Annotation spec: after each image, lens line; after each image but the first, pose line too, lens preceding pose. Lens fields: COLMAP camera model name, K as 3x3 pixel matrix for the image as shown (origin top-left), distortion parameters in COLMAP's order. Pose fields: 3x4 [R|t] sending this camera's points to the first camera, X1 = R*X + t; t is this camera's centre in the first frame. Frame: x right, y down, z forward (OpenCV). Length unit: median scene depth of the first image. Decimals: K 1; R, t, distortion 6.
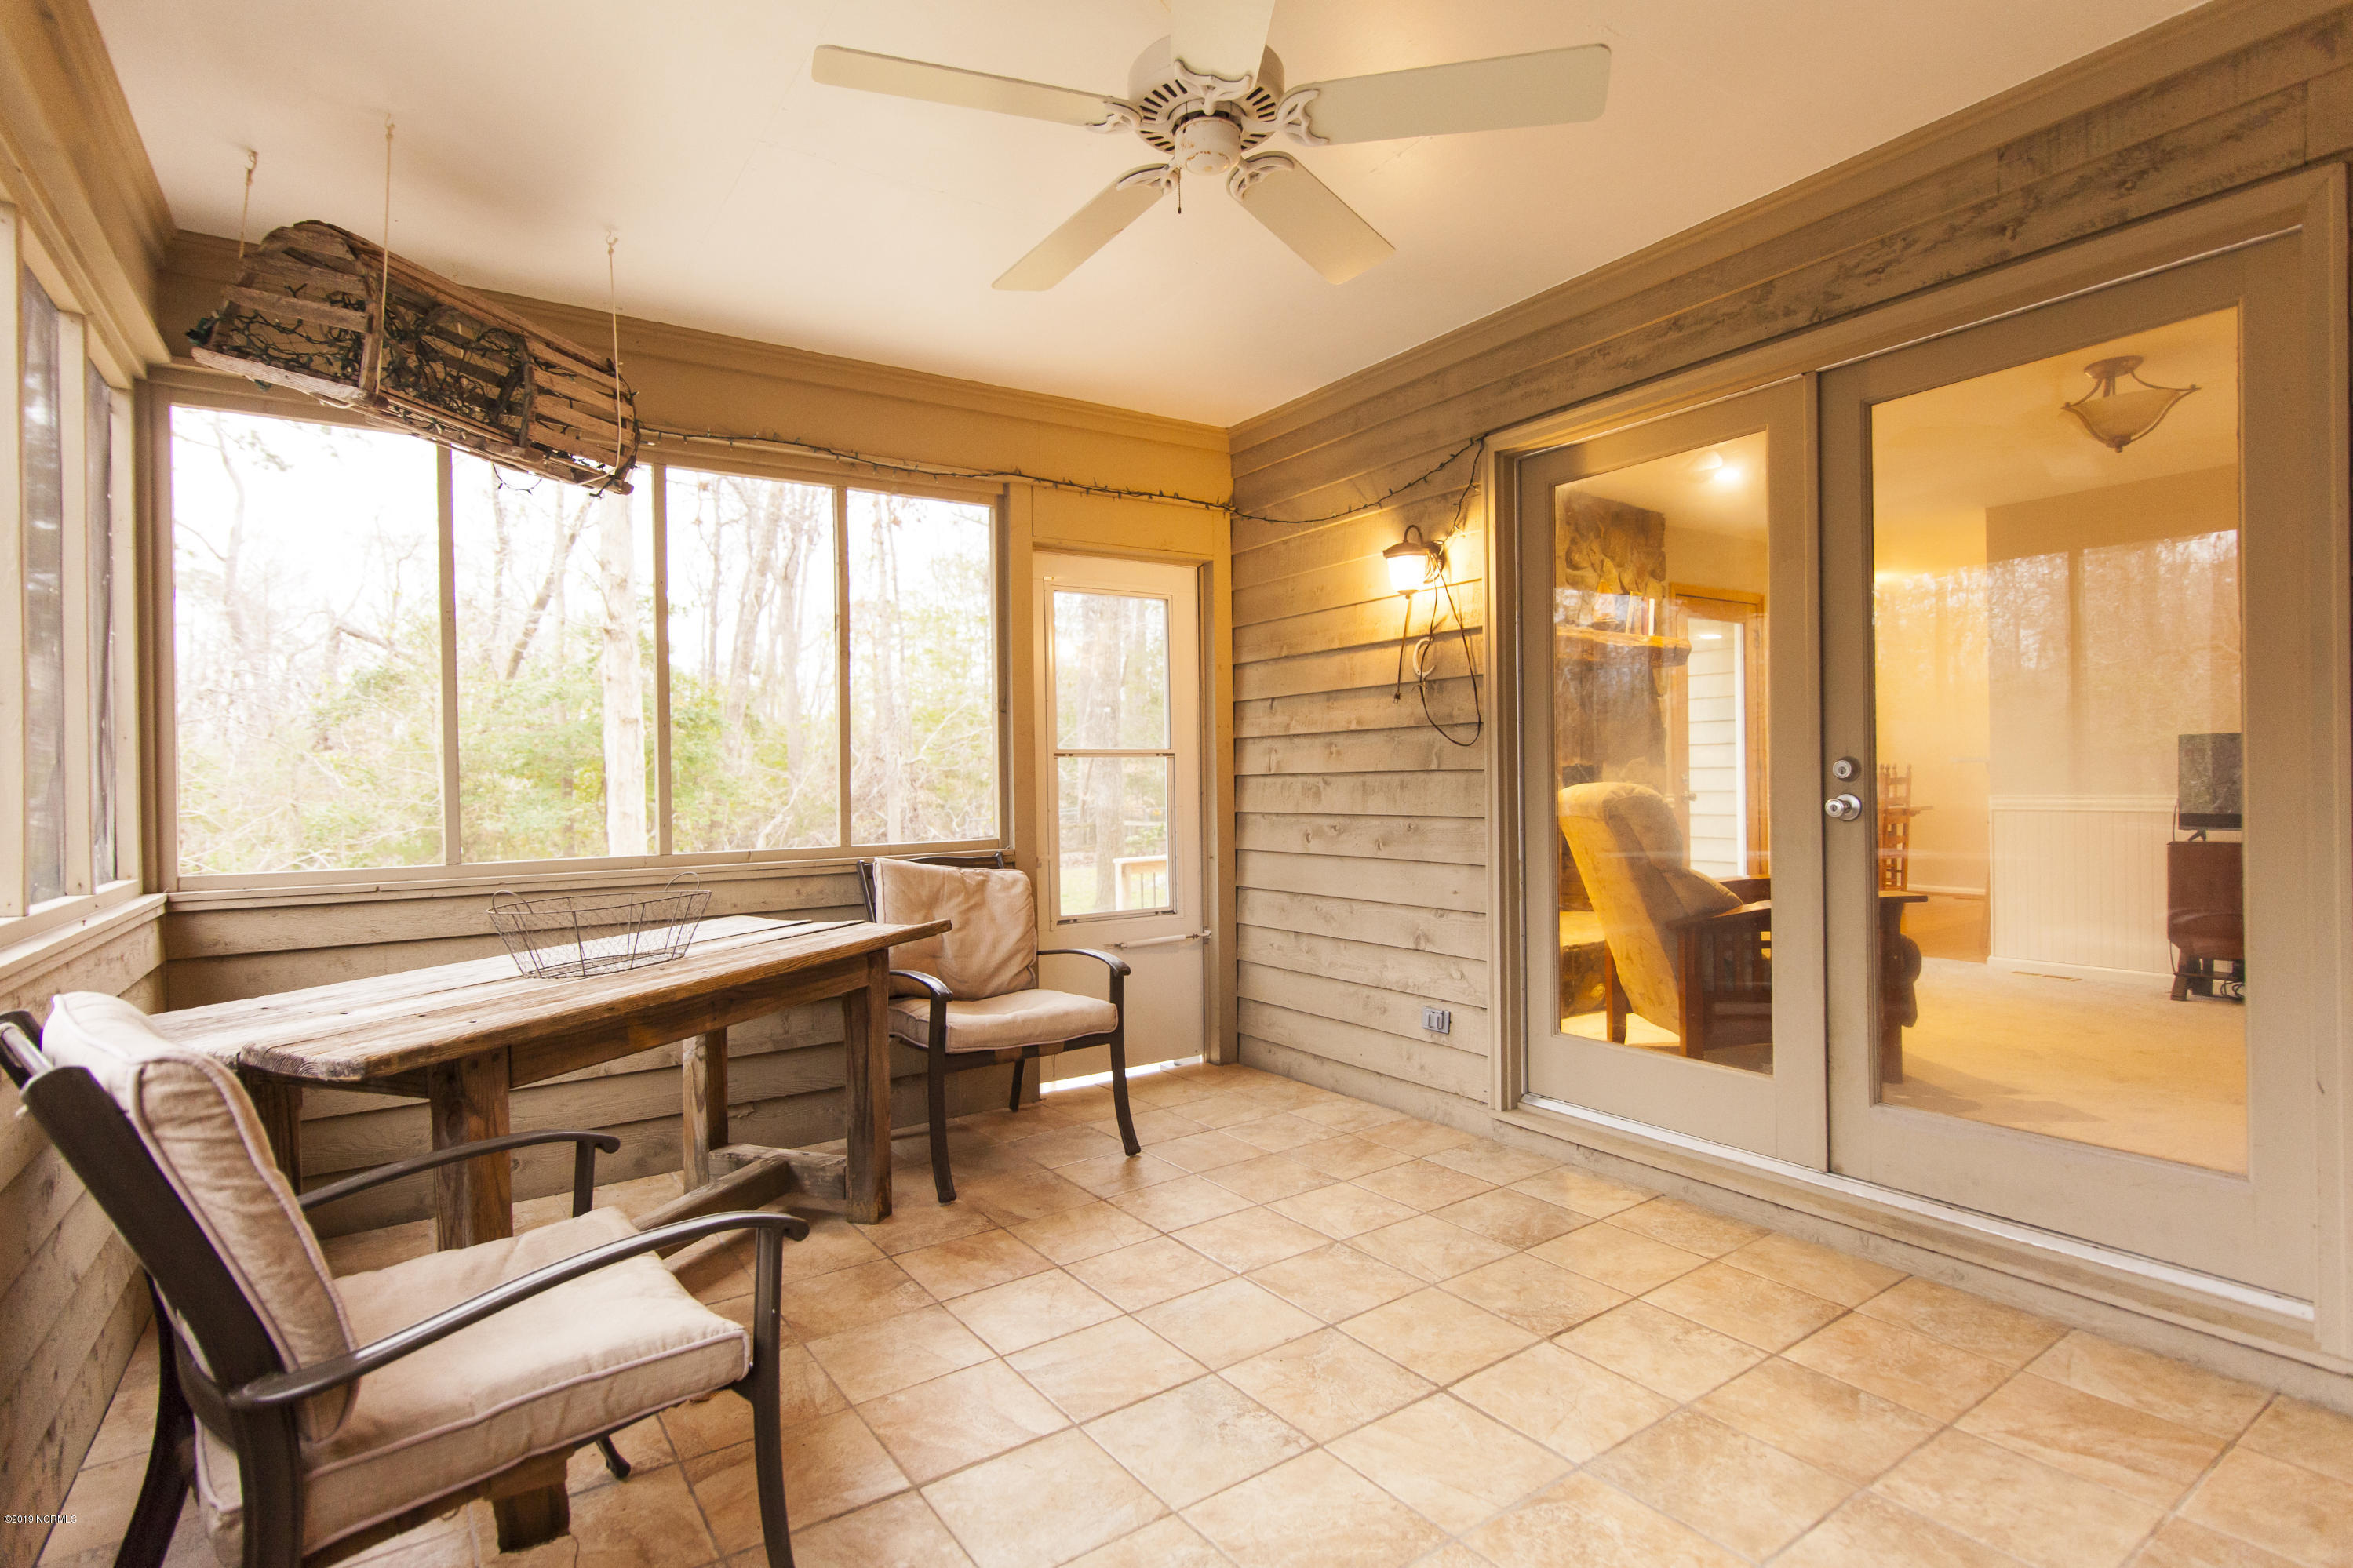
lens RADIAL K [[1149.0, 0, 1185.2], [0, 1149.0, 788.7], [0, 0, 1]] dist [-0.002002, 0.001375]
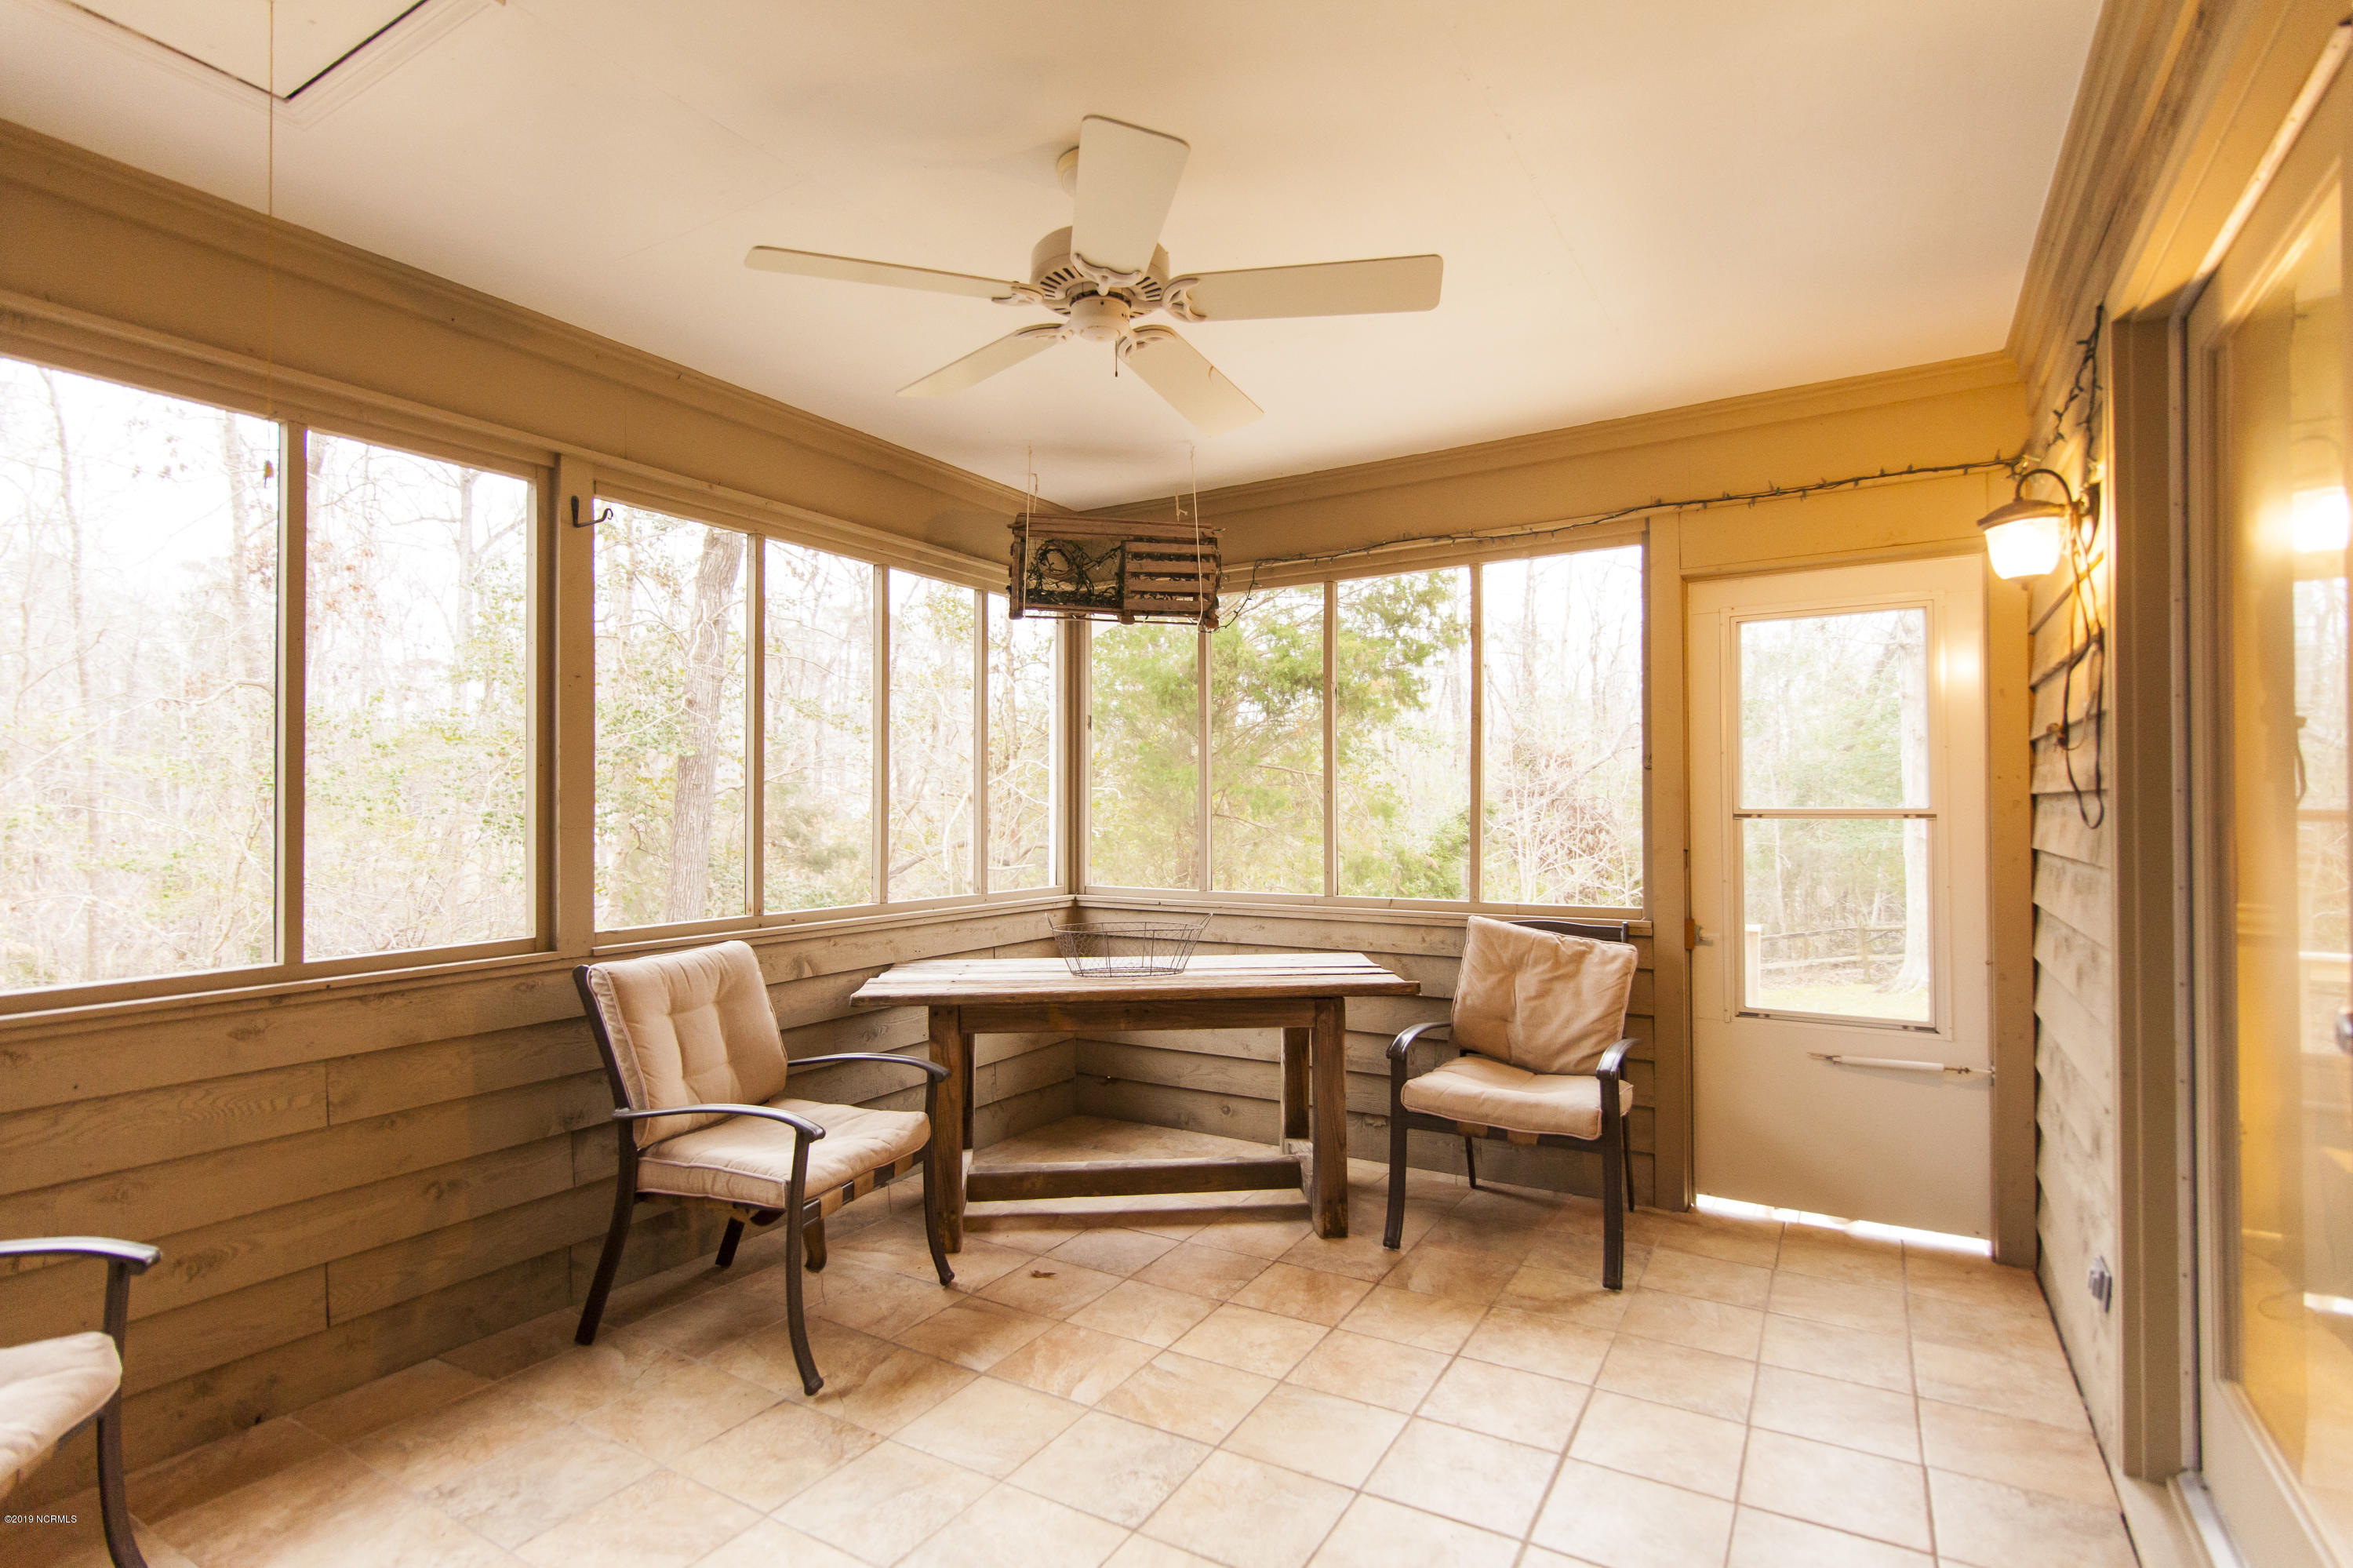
lens RADIAL K [[1149.2, 0, 1182.1], [0, 1149.2, 787.5], [0, 0, 1]] dist [-0.002002, 0.001375]
pose [[0.409262, 0.000264, -0.912417, 0.568177], [-0.010363, 0.999937, -0.004359, -0.048551], [0.912358, 0.011239, 0.409239, 0.321955]]
